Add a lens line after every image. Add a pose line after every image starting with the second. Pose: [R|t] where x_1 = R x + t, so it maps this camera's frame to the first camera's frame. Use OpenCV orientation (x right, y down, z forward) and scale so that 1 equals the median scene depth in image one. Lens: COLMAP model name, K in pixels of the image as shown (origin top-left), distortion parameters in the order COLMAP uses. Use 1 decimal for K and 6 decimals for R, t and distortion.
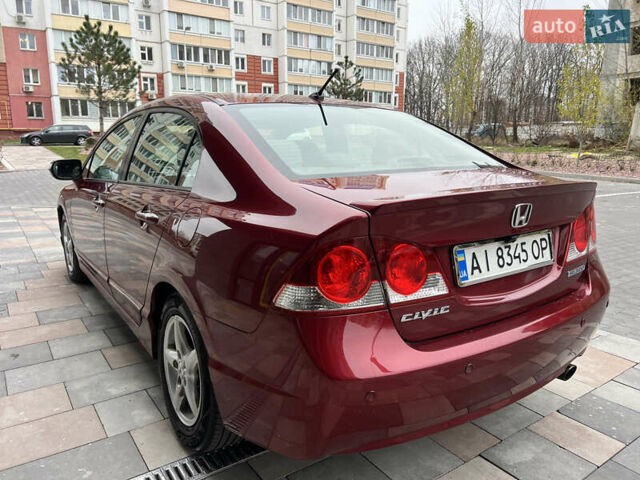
lens RADIAL K [[478.8, 0, 320.0], [0, 478.8, 240.0], [0, 0, 1]] dist [-0.003142, -0.012246]
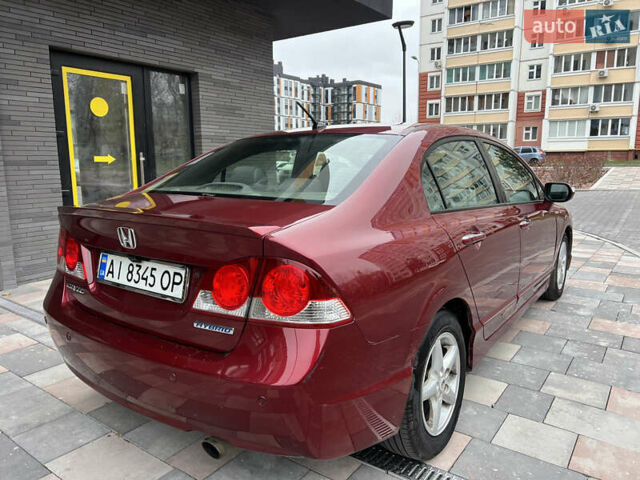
lens RADIAL K [[485.3, 0, 320.0], [0, 485.3, 240.0], [0, 0, 1]] dist [-0.005633, -0.006427]
pose [[0.343472, 0.155322, -0.926230, 1.525774], [-0.185855, 0.977966, 0.095078, -0.222793], [0.920589, 0.139488, 0.364772, 0.950373]]
